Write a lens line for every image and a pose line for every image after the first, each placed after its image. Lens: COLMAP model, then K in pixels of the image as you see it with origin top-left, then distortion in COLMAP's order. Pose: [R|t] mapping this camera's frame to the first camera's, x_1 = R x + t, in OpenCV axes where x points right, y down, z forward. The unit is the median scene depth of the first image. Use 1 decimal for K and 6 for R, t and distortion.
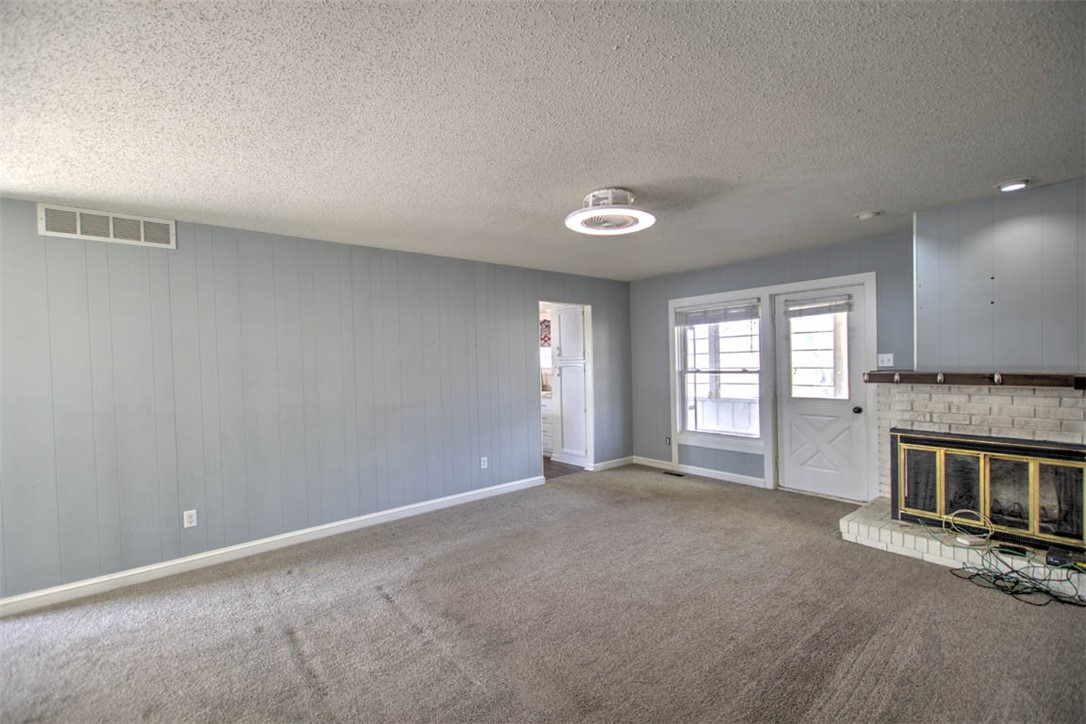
lens RADIAL K [[474.3, 0, 543.0], [0, 474.3, 362.0], [0, 0, 1]] dist [0.001344, 0.000333]
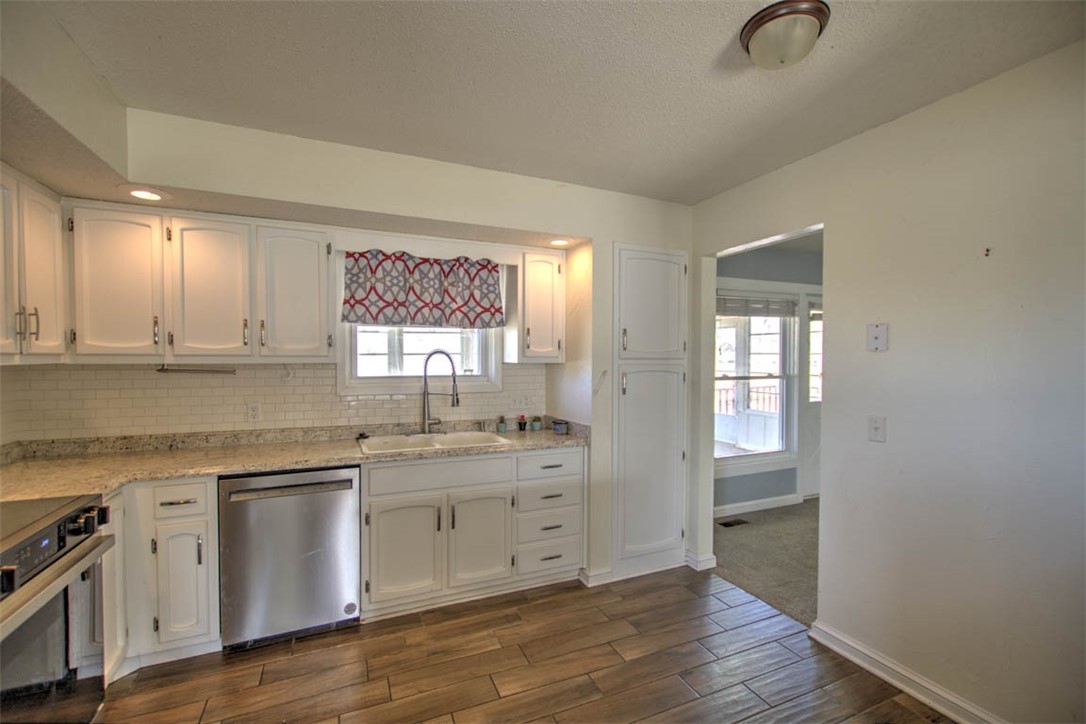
lens RADIAL K [[474.3, 0, 543.0], [0, 474.3, 362.0], [0, 0, 1]] dist [0.001344, 0.000333]
pose [[0.279832, 0.018091, 0.959878, -0.506923], [-0.005092, 0.999836, -0.017359, 0.010454], [-0.960035, -0.000030, 0.279879, 1.116978]]
